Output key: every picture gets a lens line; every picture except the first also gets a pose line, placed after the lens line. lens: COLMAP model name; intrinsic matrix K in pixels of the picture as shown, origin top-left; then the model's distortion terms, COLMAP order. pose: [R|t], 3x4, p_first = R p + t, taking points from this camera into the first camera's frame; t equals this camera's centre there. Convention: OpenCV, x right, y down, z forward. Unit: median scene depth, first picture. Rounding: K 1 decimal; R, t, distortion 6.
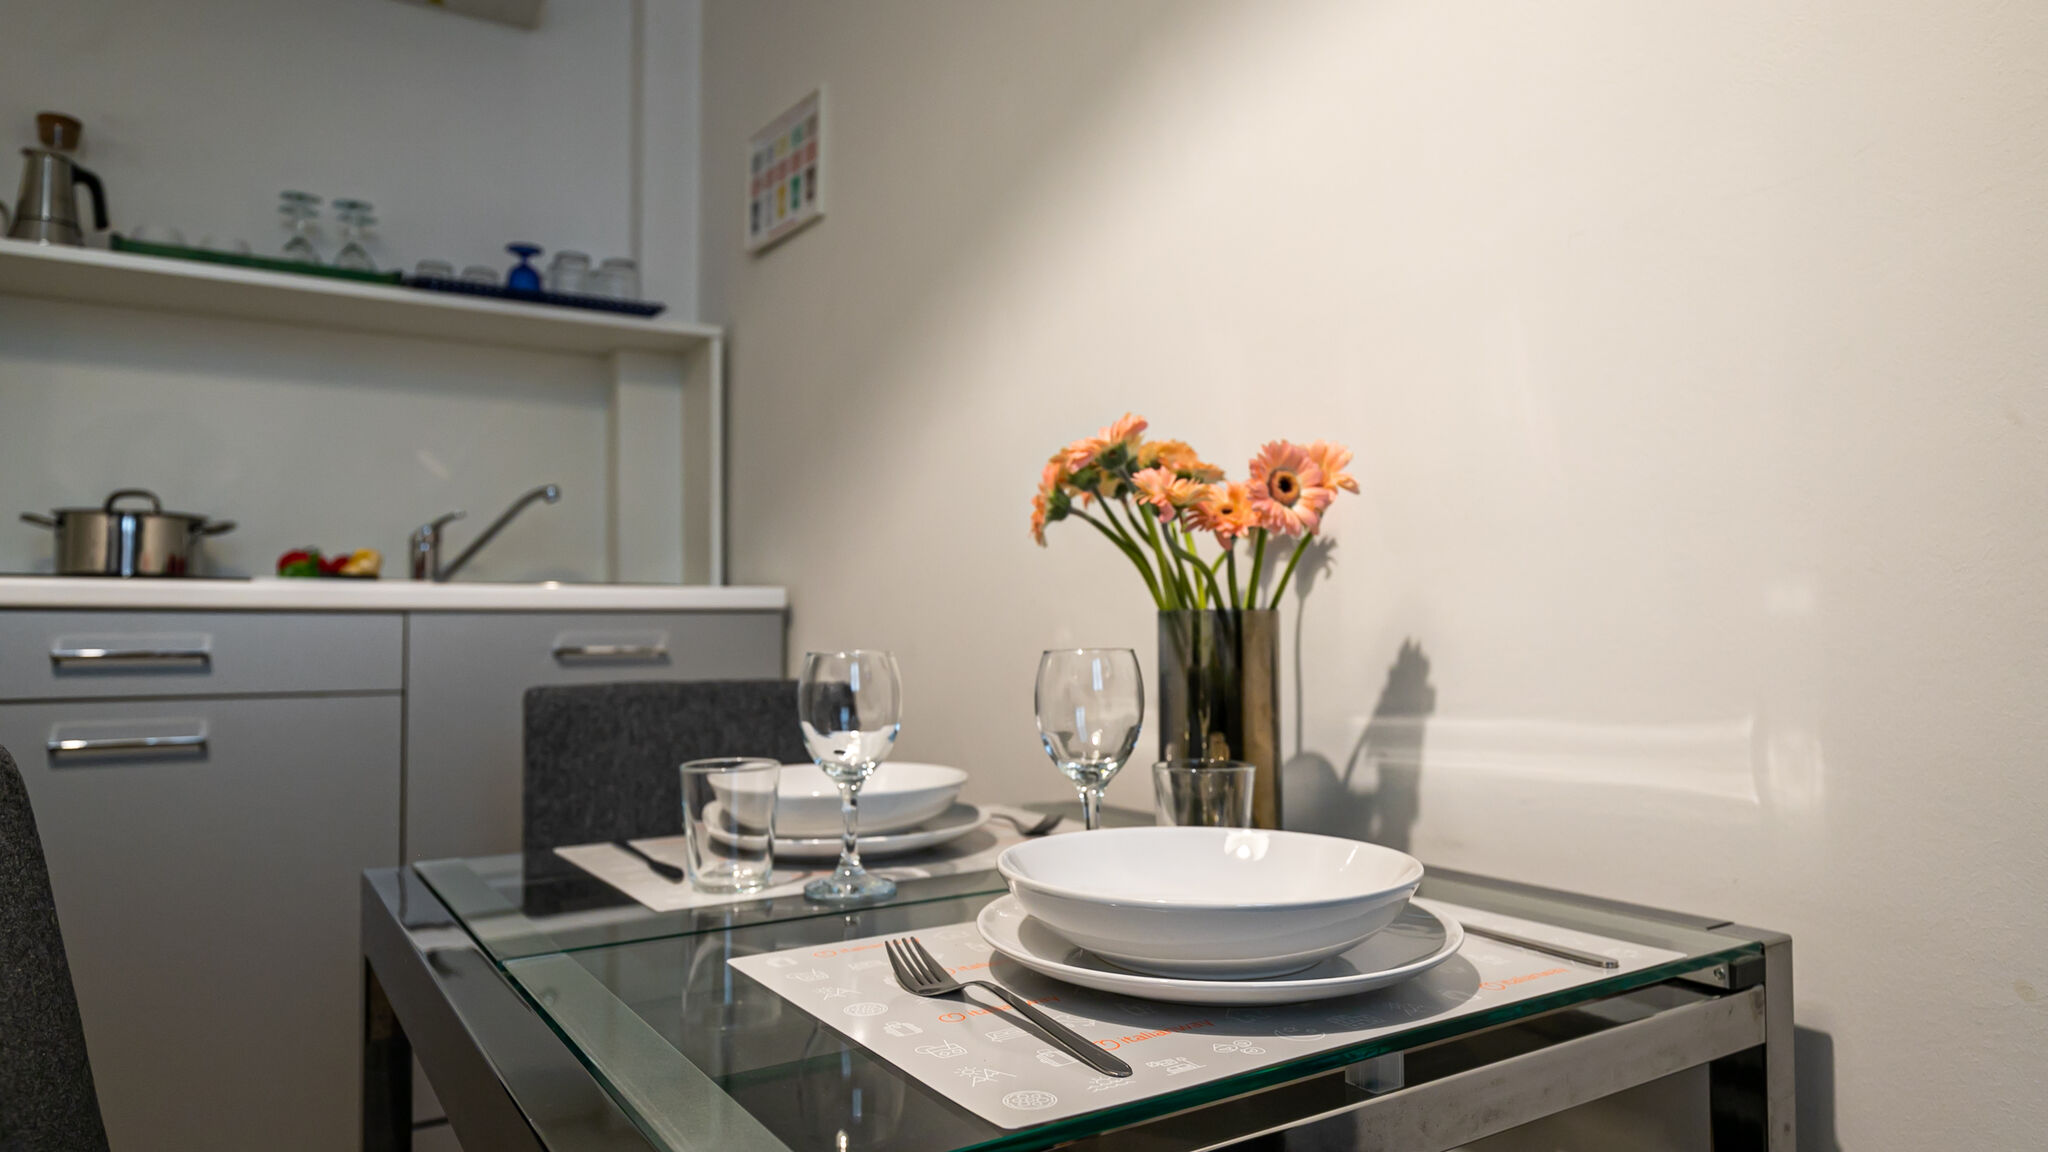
lens RADIAL K [[1286.9, 0, 1024.0], [0, 1286.9, 576.0], [0, 0, 1]] dist [-0.002541, -0.001450]
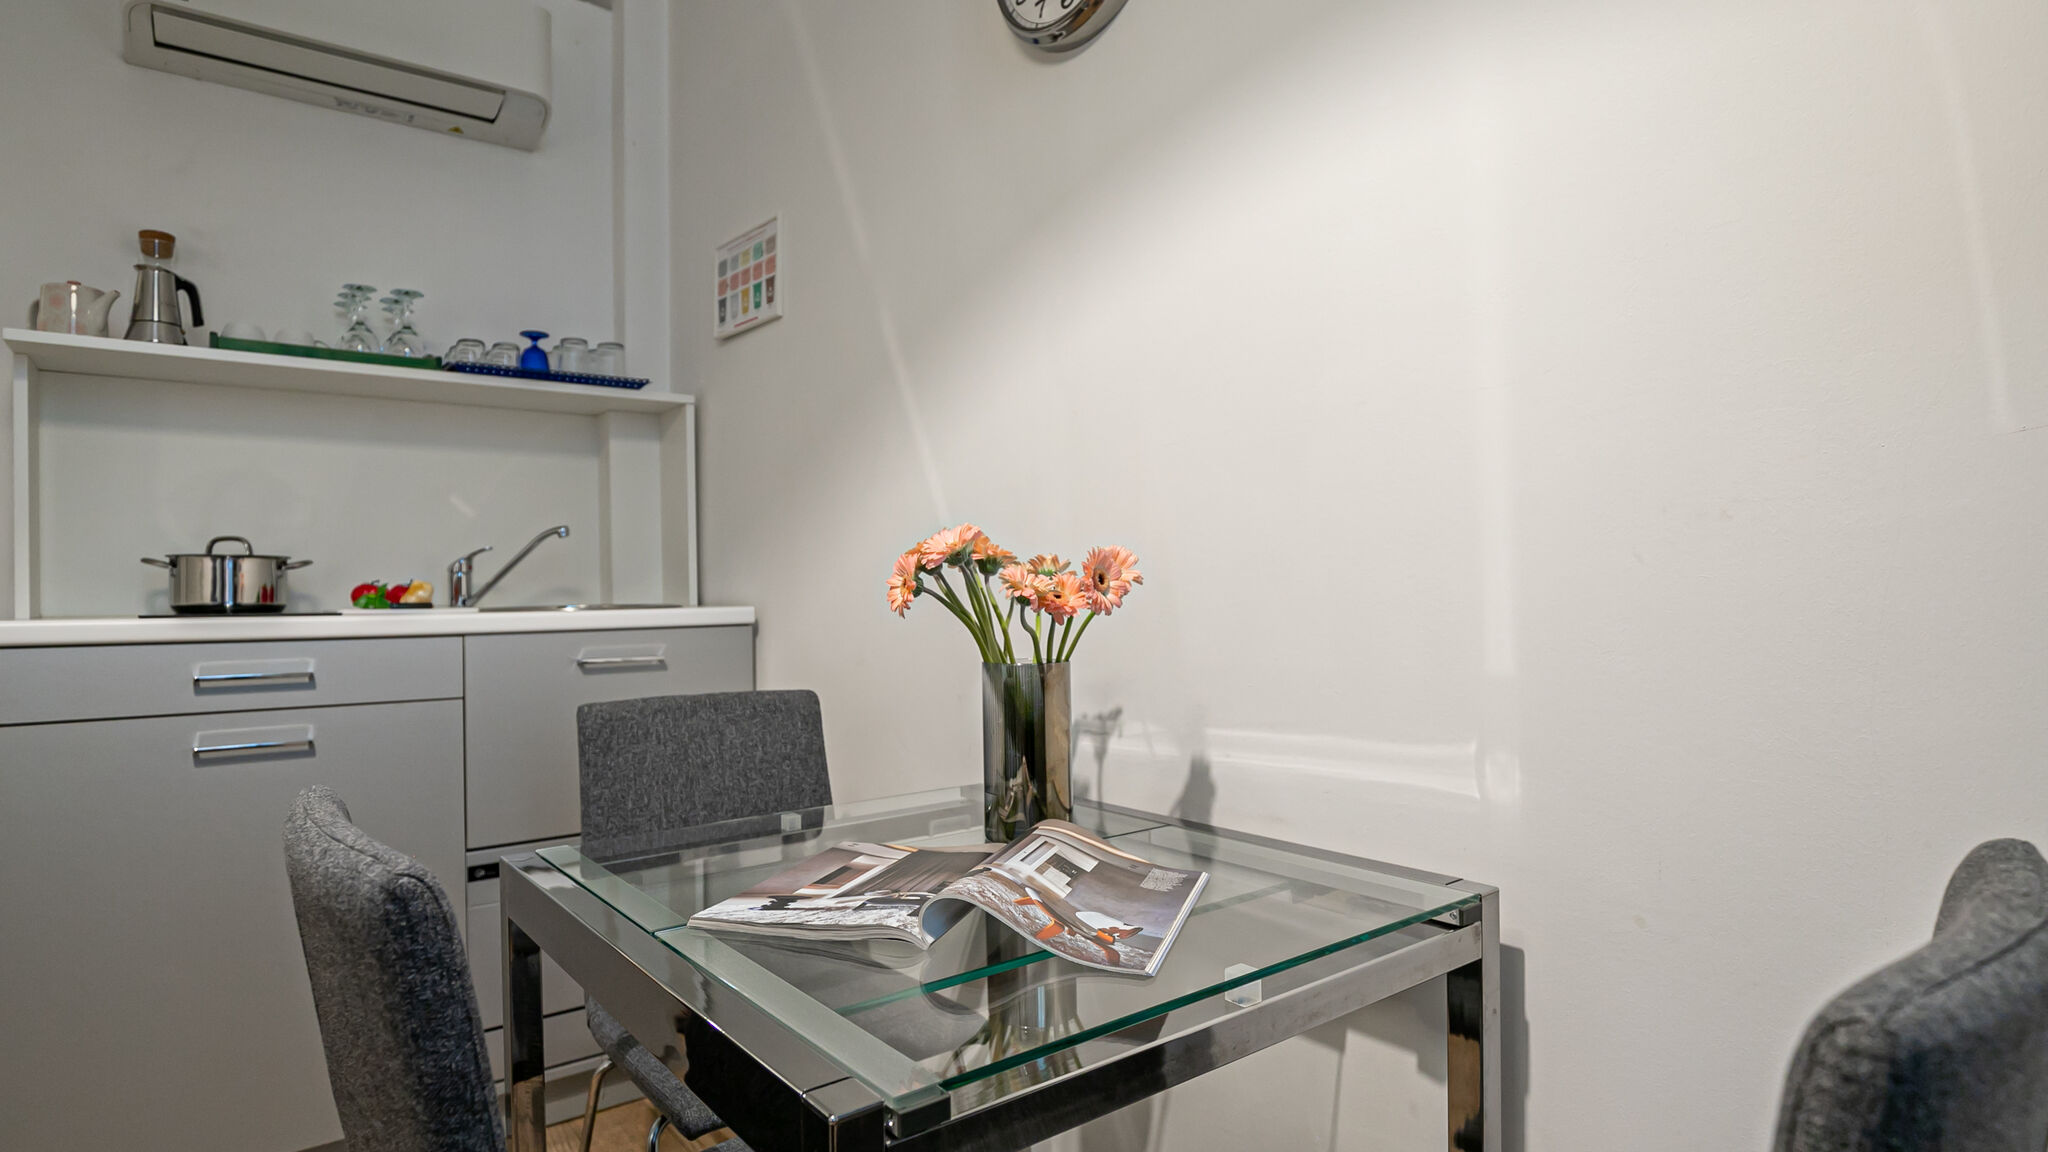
lens RADIAL K [[1073.9, 0, 967.1], [0, 1073.9, 579.1], [0, 0, 1]] dist [-0.017298, 0.000966]
pose [[0.998009, -0.010233, 0.062240, -0.043357], [0.008560, 0.999597, 0.027084, -0.049377], [-0.062492, -0.026498, 0.997694, -0.085851]]
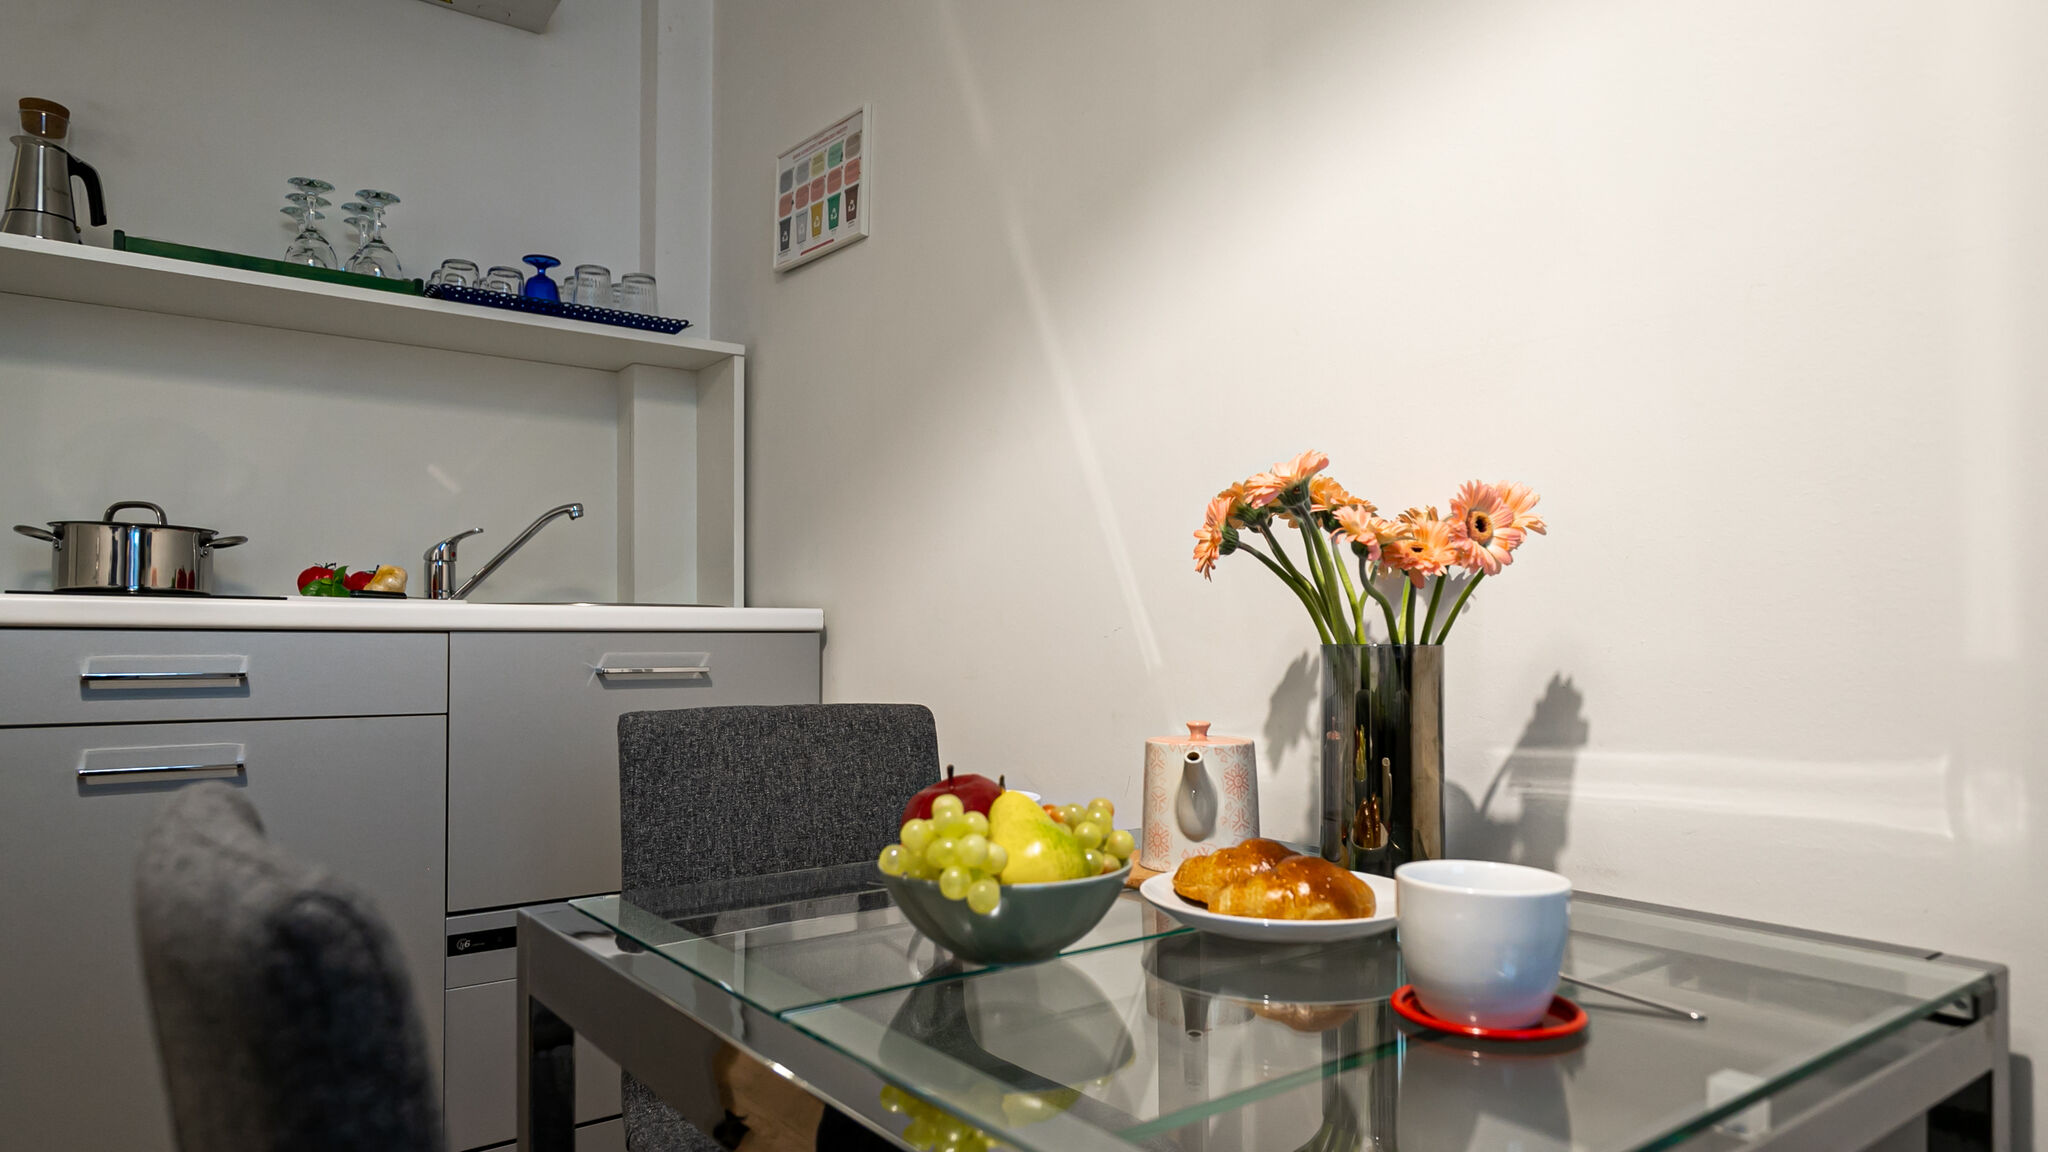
lens RADIAL K [[1243.3, 0, 1037.6], [0, 1243.3, 617.7], [0, 0, 1]] dist [0.002961, -0.000968]
pose [[0.996546, 0.008013, 0.082650, -0.106813], [-0.009840, 0.999716, 0.021720, -0.007153], [-0.082453, -0.022458, 0.996342, 0.022045]]
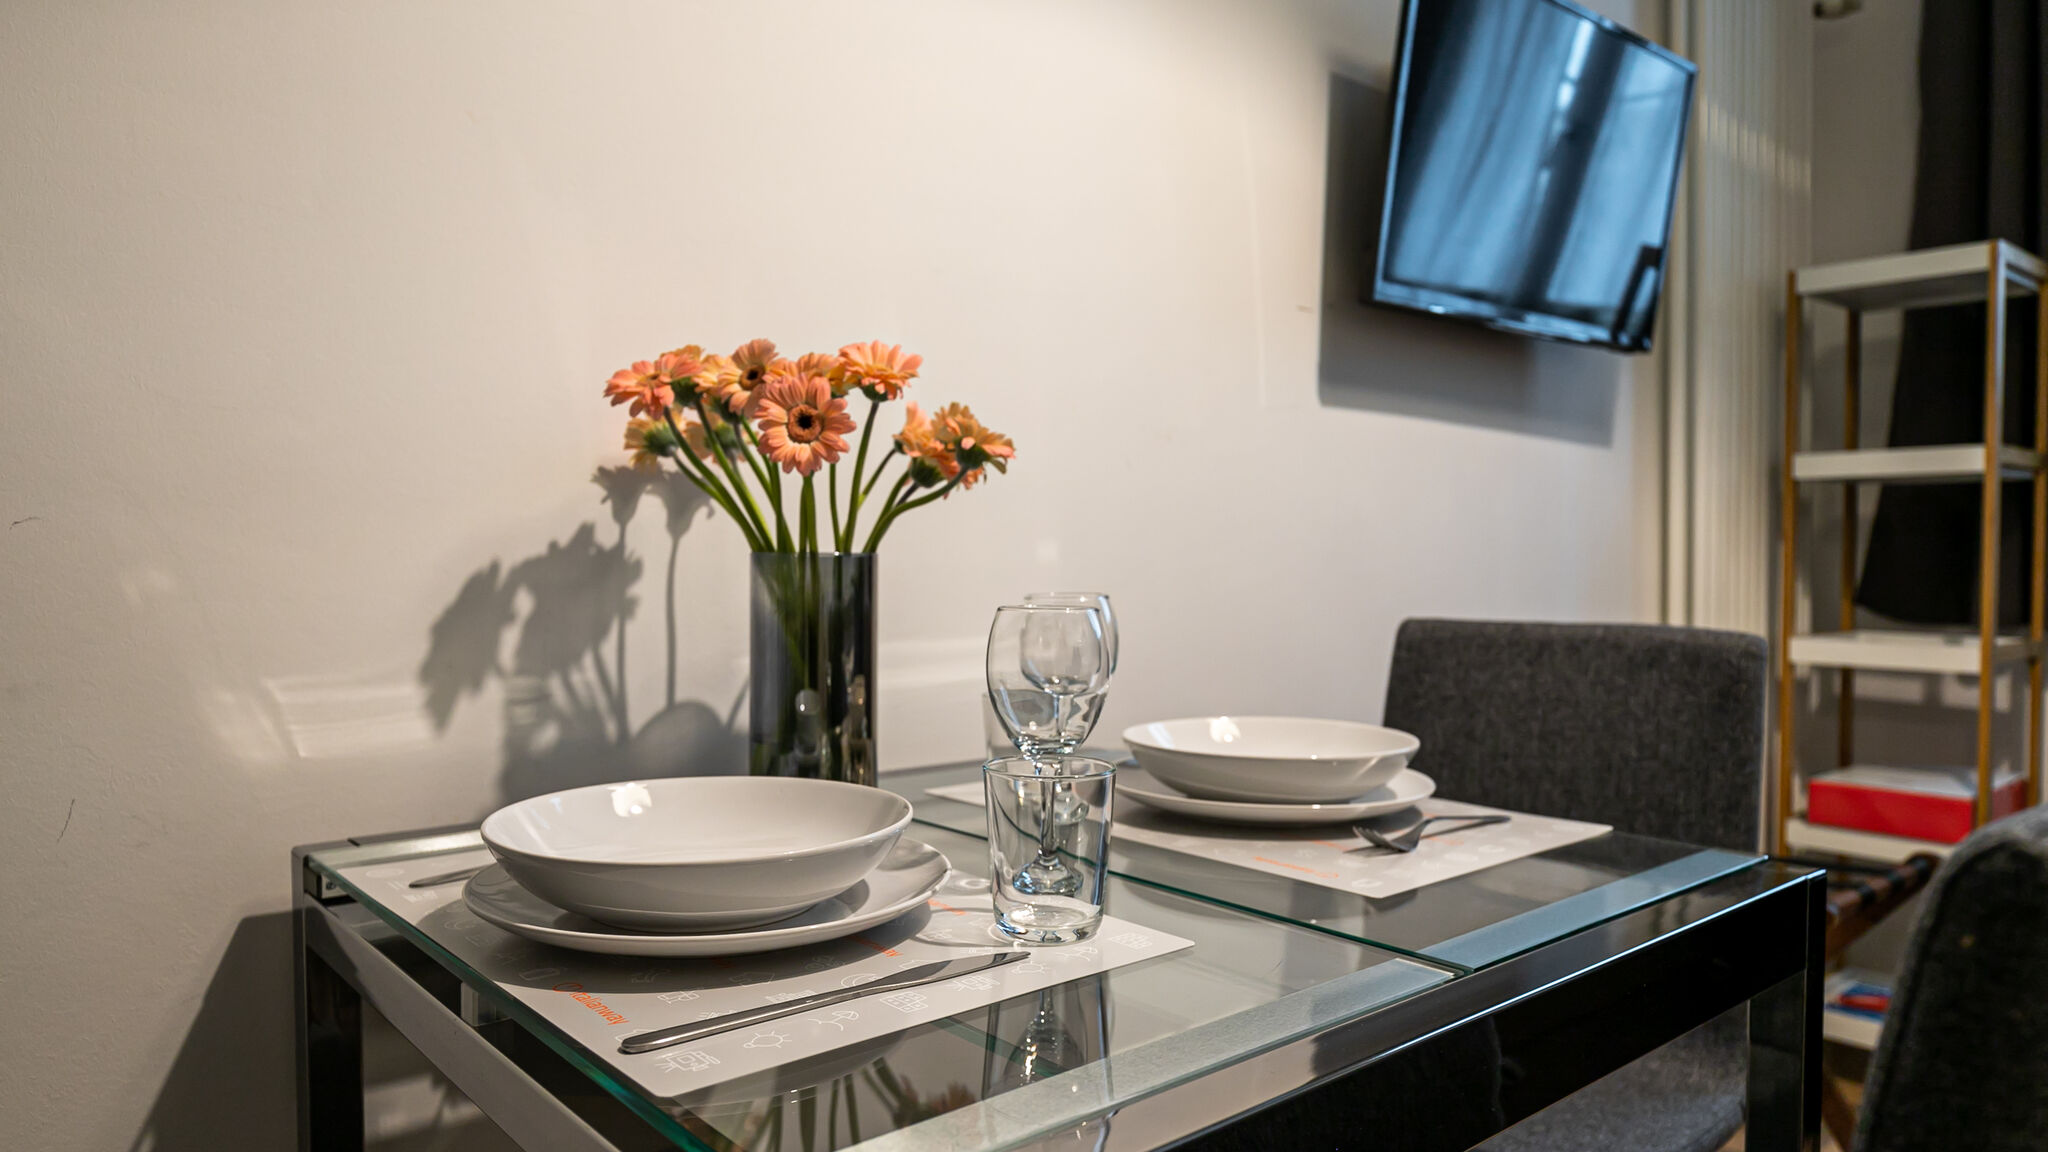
lens RADIAL K [[1342.2, 0, 1024.0], [0, 1342.2, 576.0], [0, 0, 1]] dist [-0.051055, -0.000788]
pose [[-0.143141, -0.018018, 0.989538, -0.453342], [-0.041785, 0.999053, 0.012147, 0.014083], [-0.988820, -0.039610, -0.143758, 0.525311]]
